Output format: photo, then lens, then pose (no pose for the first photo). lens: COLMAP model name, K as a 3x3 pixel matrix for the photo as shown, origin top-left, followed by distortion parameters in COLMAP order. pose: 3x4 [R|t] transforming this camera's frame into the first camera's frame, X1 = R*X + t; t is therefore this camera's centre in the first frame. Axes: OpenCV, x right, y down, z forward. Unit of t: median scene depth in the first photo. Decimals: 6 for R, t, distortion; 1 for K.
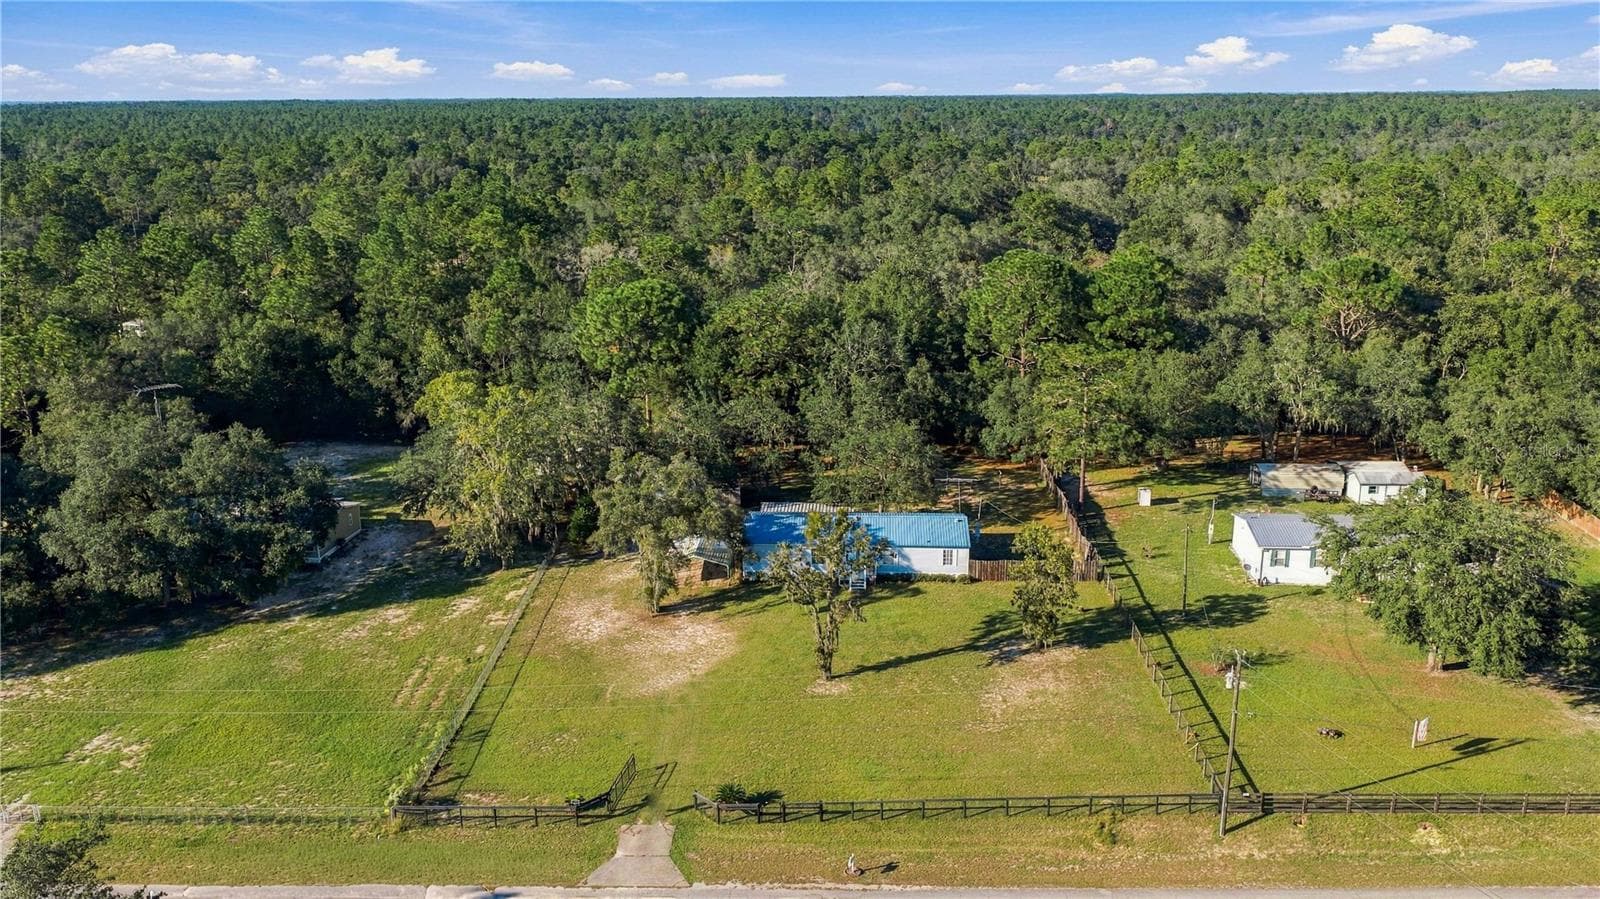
lens RADIAL K [[1345.2, 0, 796.7], [0, 1345.2, 444.6], [0, 0, 1]] dist [0.000249, 0.006569]
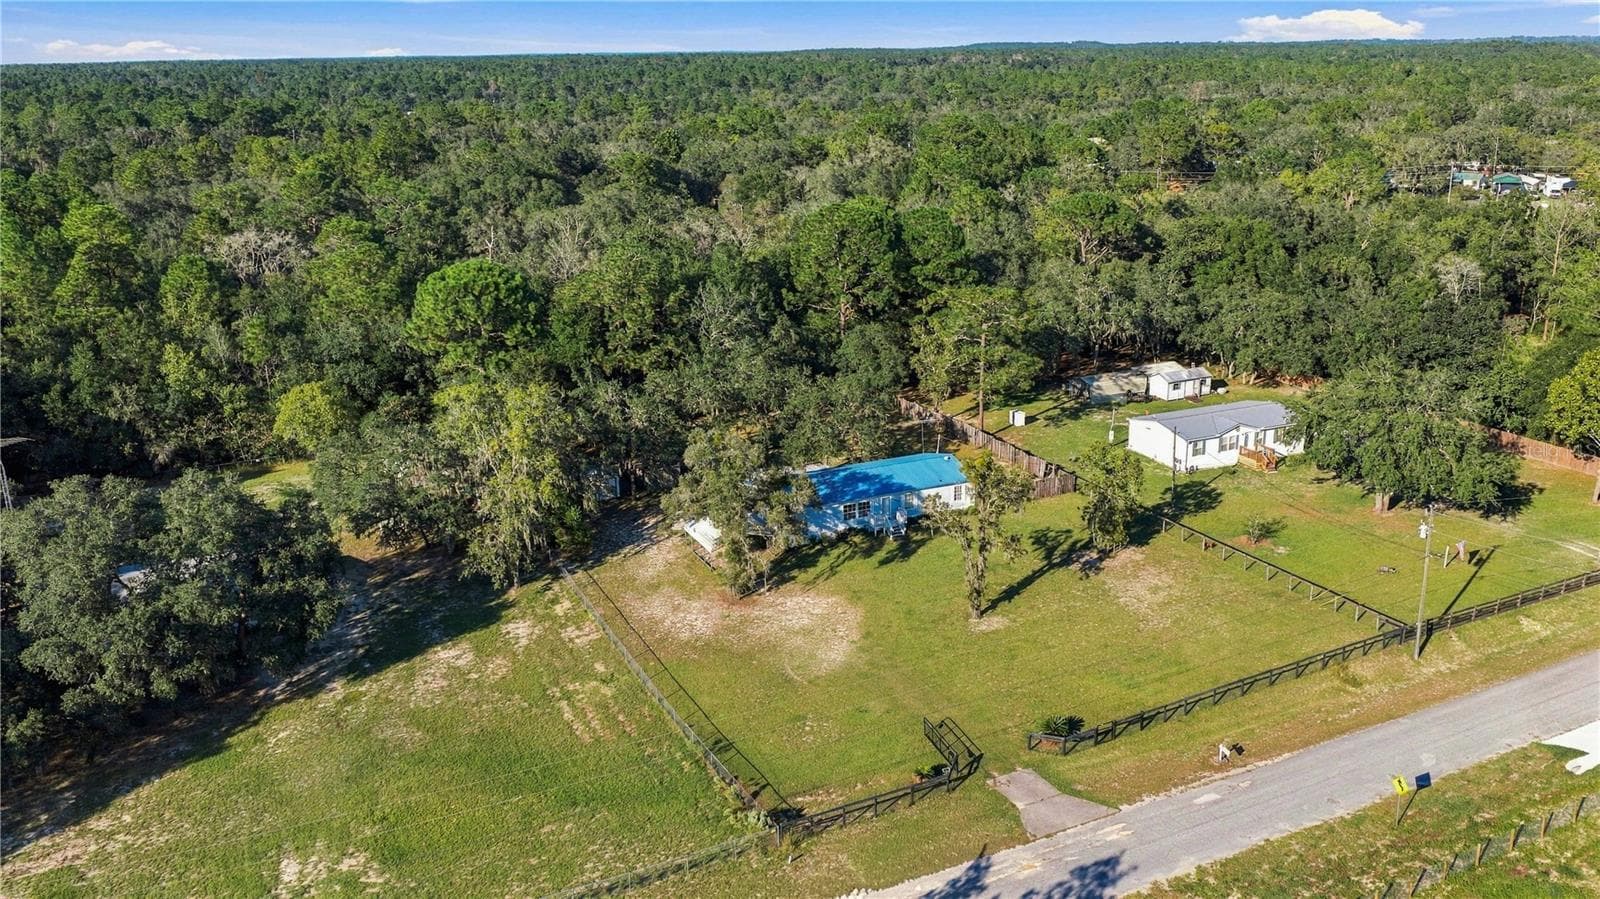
lens RADIAL K [[1345.2, 0, 796.5], [0, 1345.2, 455.7], [0, 0, 1]] dist [0.000249, 0.006569]
pose [[0.878070, -0.144601, 0.456162, -0.529380], [0.129872, 0.989484, 0.063669, -0.031663], [-0.460572, 0.003337, 0.887616, 0.133450]]
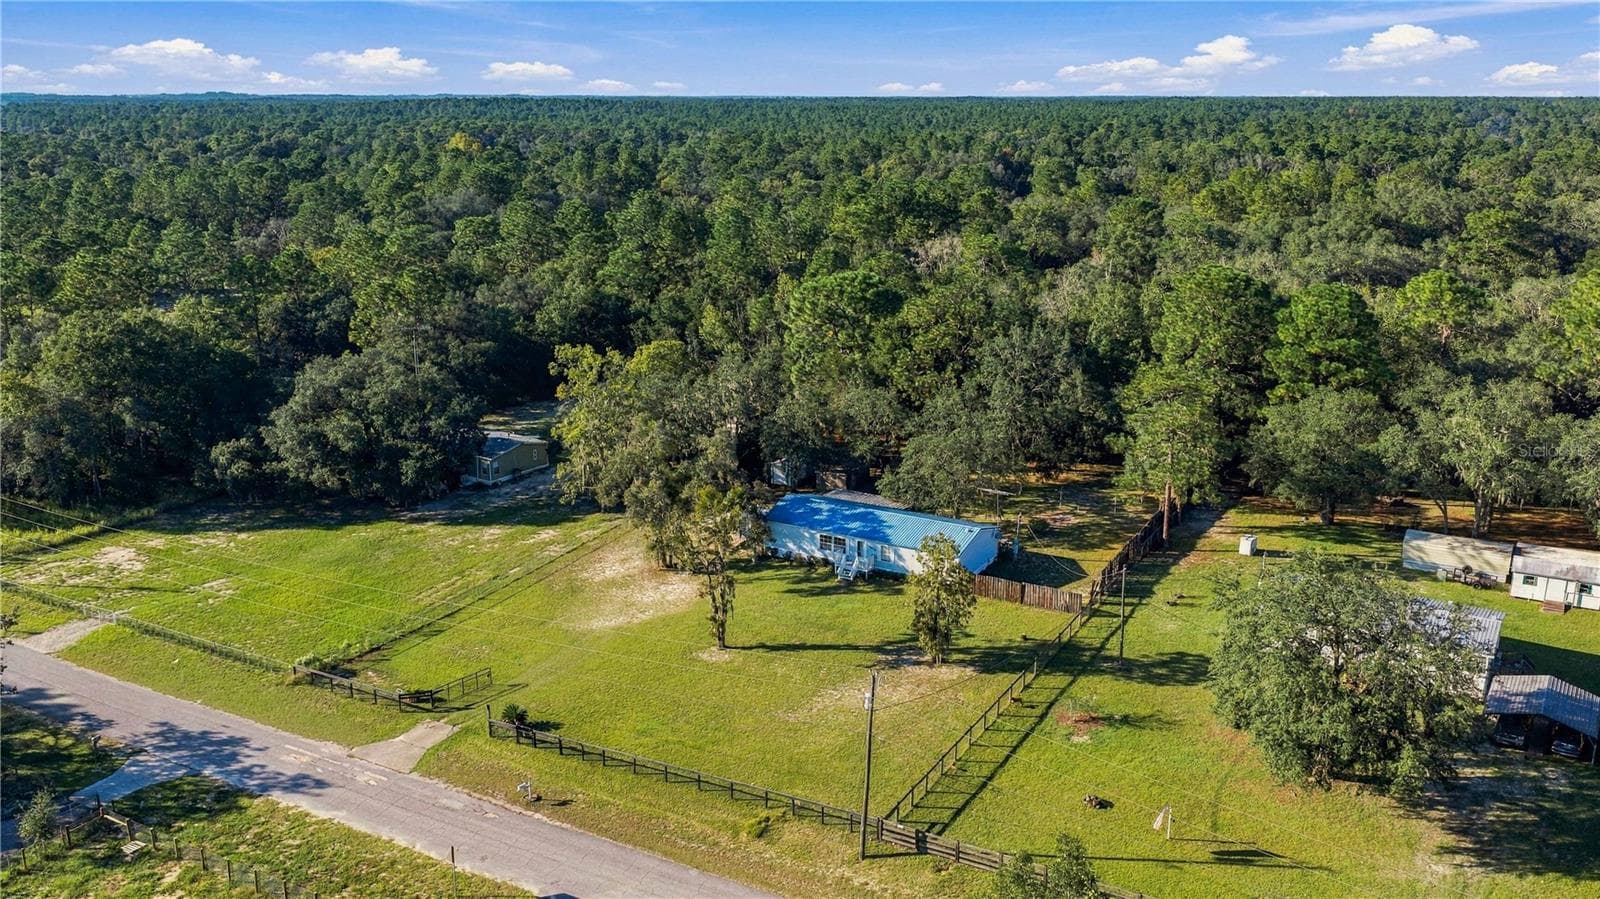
lens RADIAL K [[1345.2, 0, 801.2], [0, 1345.2, 449.1], [0, 0, 1]] dist [0.000249, 0.006569]
pose [[0.881804, 0.128327, -0.453822, 0.511880], [-0.125903, 0.991400, 0.035699, -0.025054], [0.454500, 0.025658, 0.890377, 0.079026]]
